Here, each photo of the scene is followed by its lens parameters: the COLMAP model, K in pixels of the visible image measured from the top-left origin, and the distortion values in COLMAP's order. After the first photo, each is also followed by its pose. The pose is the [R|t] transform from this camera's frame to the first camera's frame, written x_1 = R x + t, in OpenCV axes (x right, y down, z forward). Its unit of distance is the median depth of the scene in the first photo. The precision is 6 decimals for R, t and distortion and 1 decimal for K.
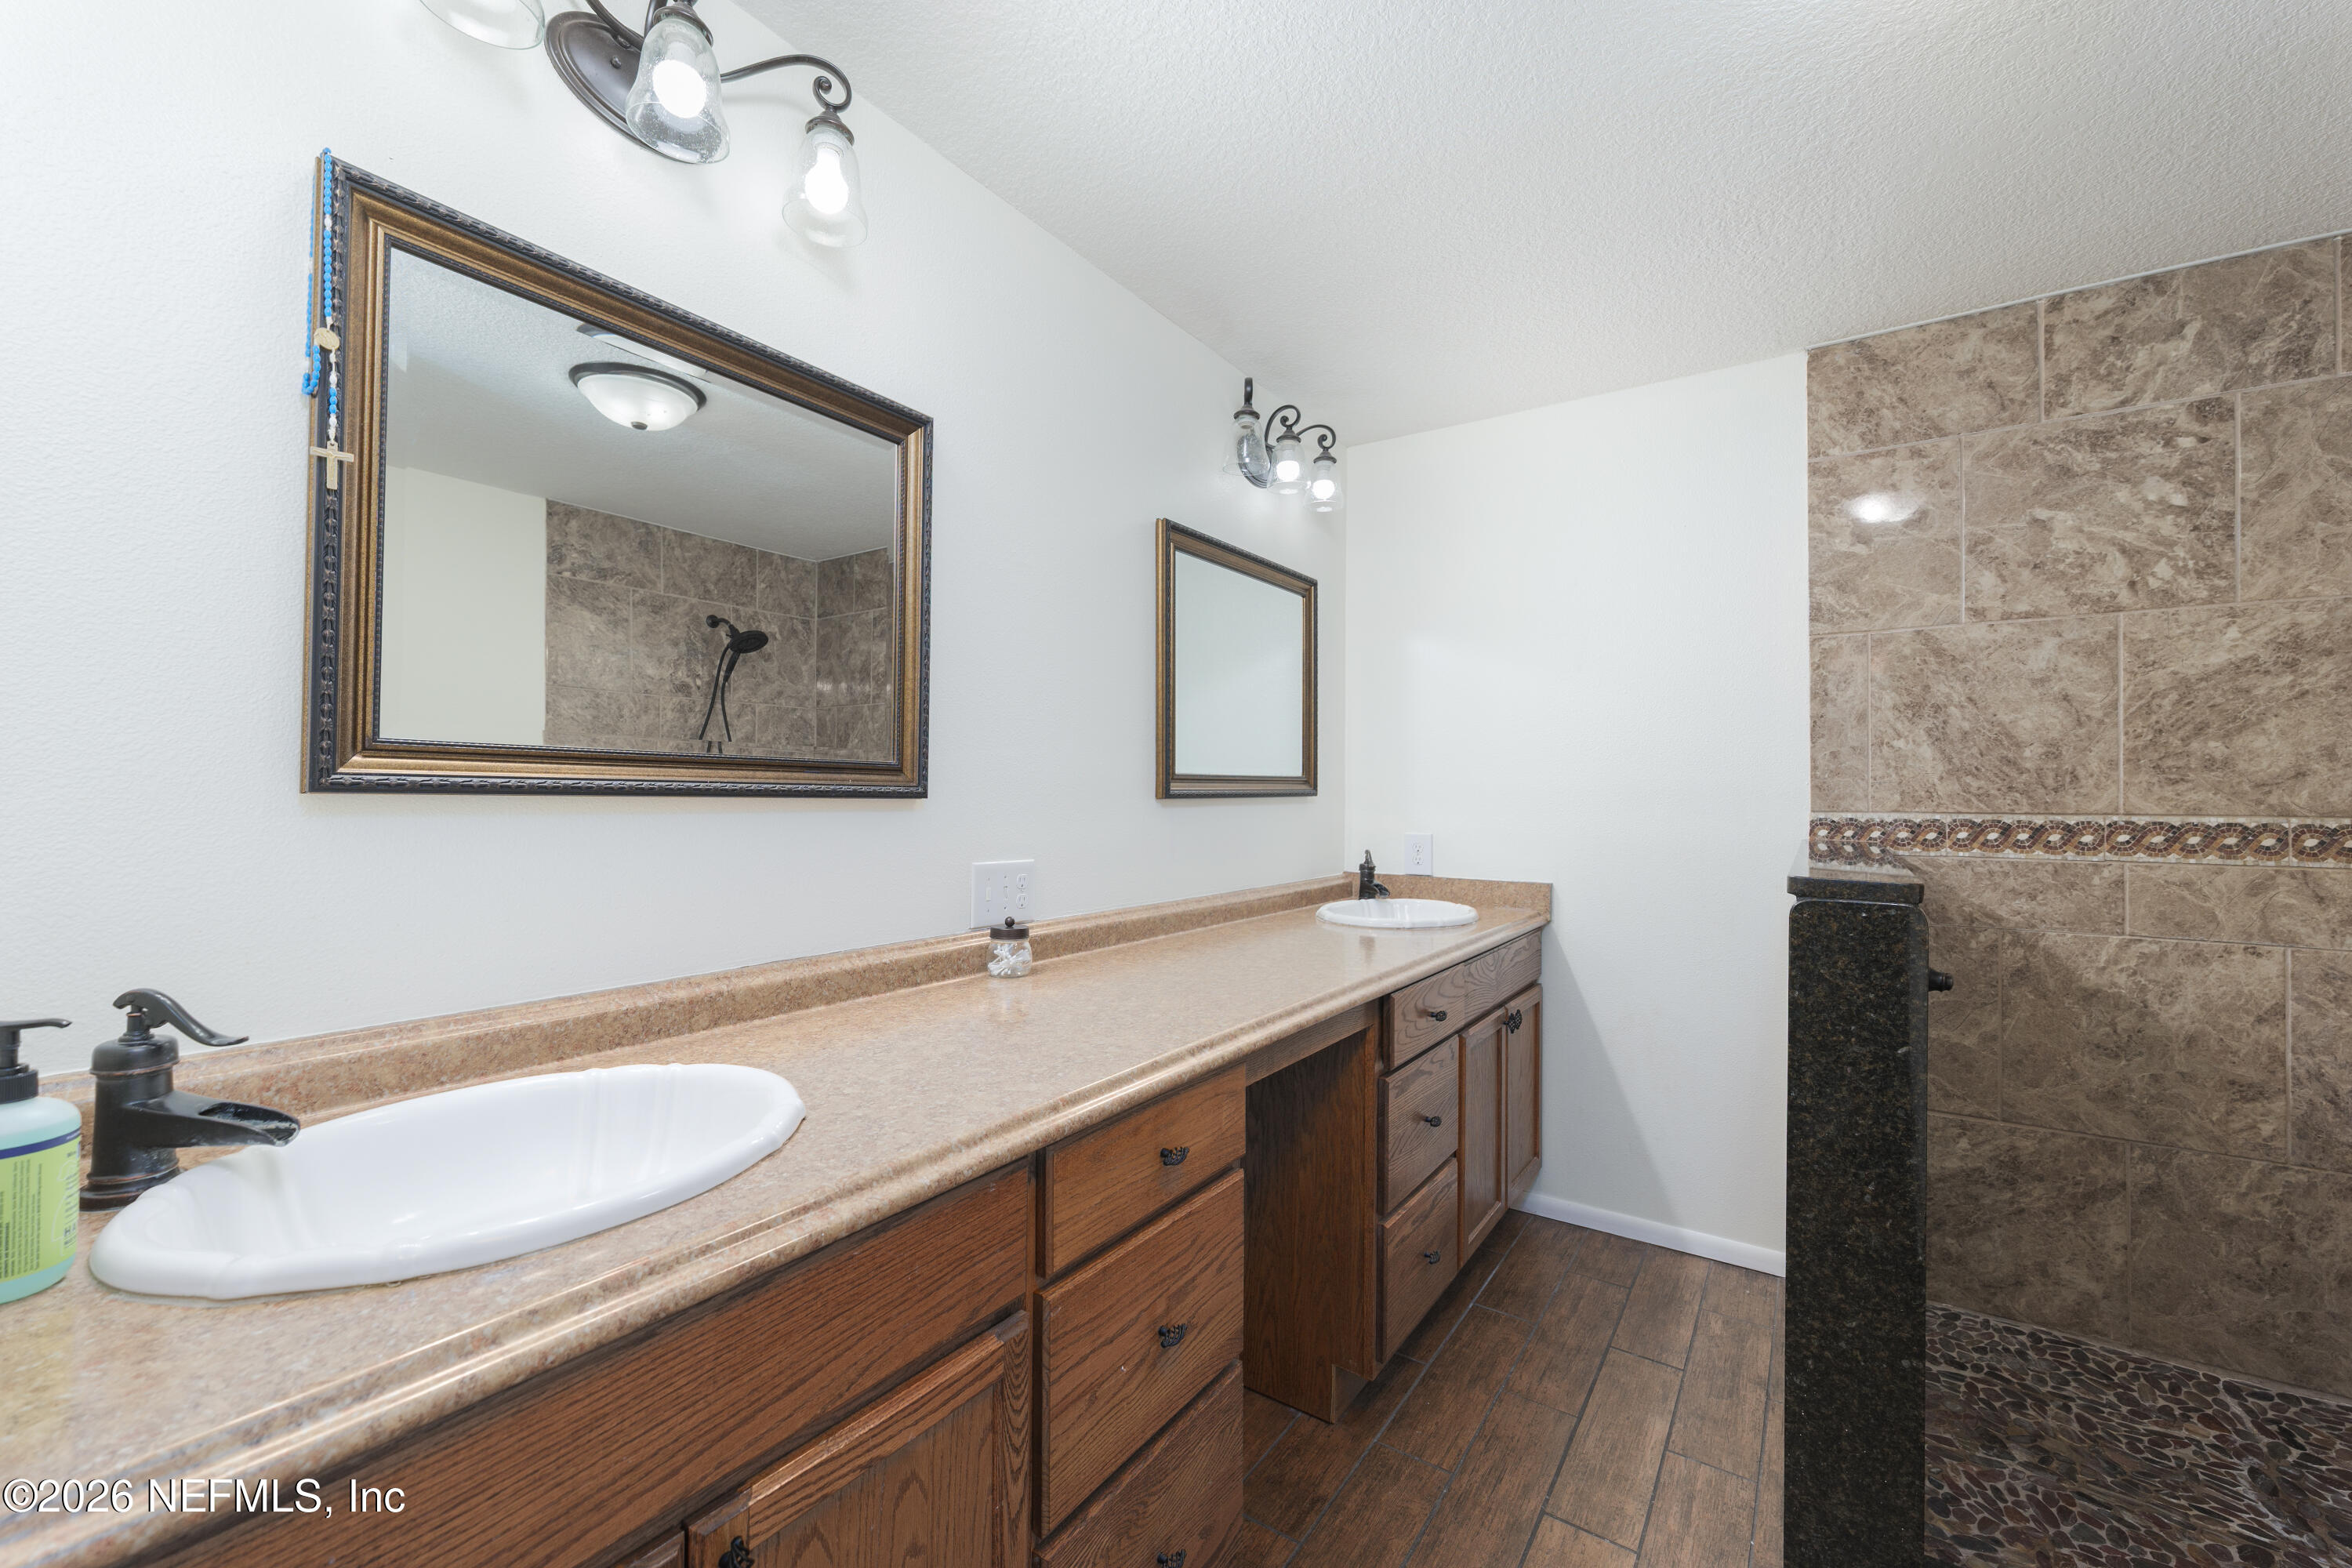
lens RADIAL K [[950.4, 0, 1171.3], [0, 950.4, 788.2], [0, 0, 1]] dist [0.000323, -0.000146]
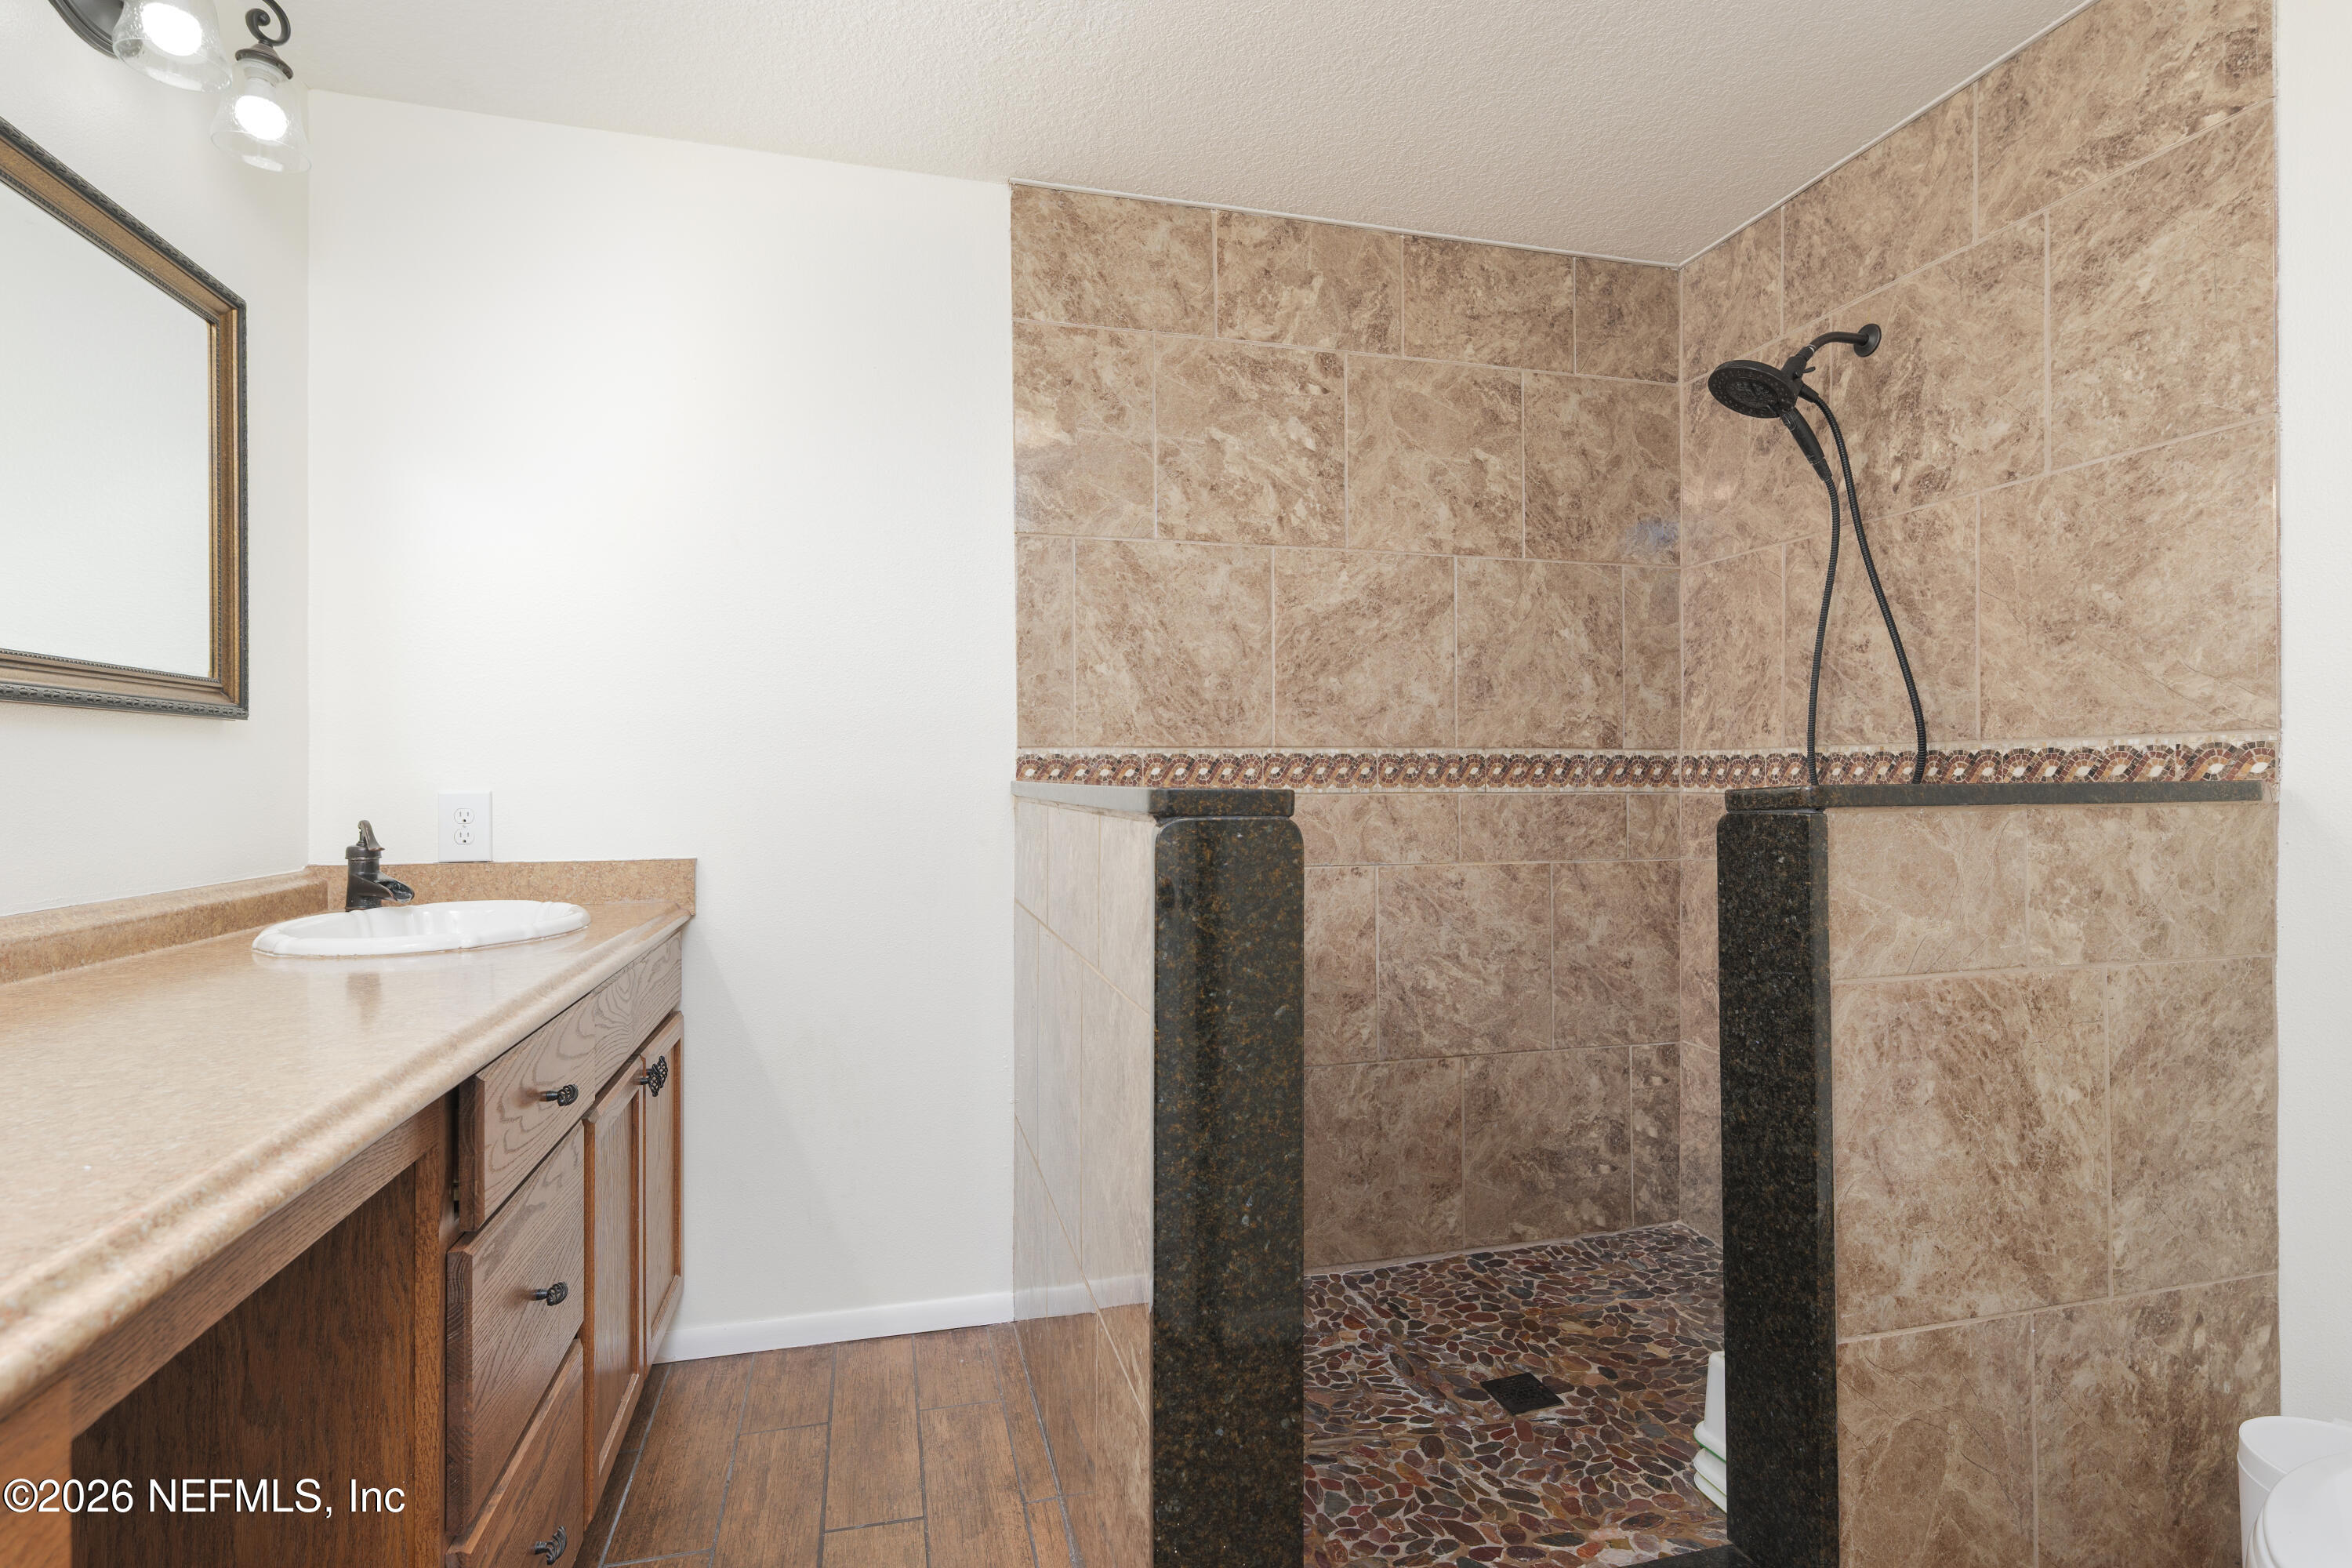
lens RADIAL K [[1136.7, 0, 1175.2], [0, 1136.7, 775.5], [0, 0, 1]] dist [0.002509, -0.000372]
pose [[0.654339, -0.006109, 0.756177, 0.020256], [0.003979, 0.999981, 0.004636, 0.051510], [-0.756191, -0.000025, 0.654351, 0.288437]]
